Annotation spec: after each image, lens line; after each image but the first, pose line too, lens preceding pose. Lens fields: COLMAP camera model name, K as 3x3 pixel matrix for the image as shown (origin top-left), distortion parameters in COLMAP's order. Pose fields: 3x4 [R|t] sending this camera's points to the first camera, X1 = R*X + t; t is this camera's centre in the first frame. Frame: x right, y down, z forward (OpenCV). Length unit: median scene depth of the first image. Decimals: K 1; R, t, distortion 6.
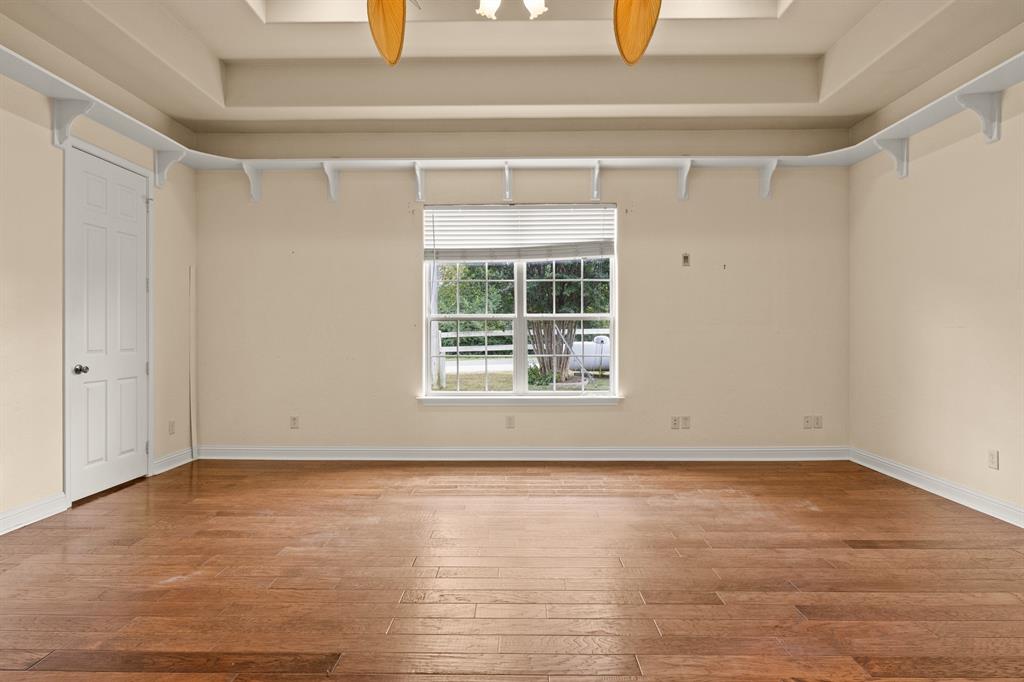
lens RADIAL K [[560.7, 0, 520.9], [0, 560.7, 335.1], [0, 0, 1]] dist [-0.004139, 0.001049]
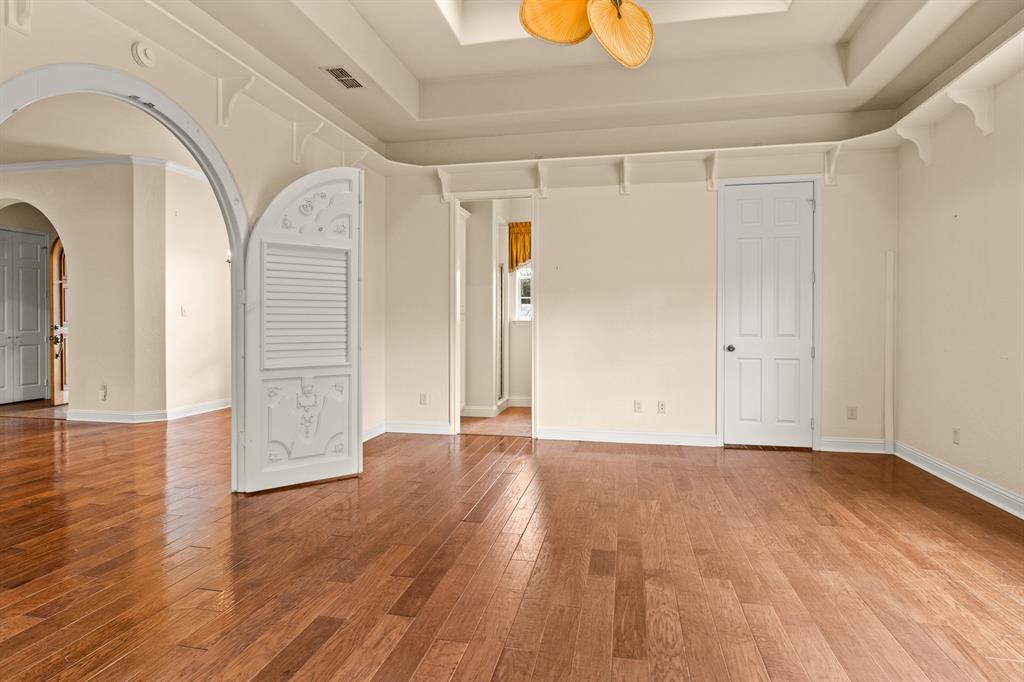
lens RADIAL K [[560.7, 0, 505.8], [0, 560.7, 330.5], [0, 0, 1]] dist [-0.004139, 0.001049]
pose [[-0.204245, 0.013295, -0.978830, 0.610516], [-0.003505, 0.999891, 0.014312, 0.000987], [0.978914, 0.006354, -0.204176, 0.695803]]
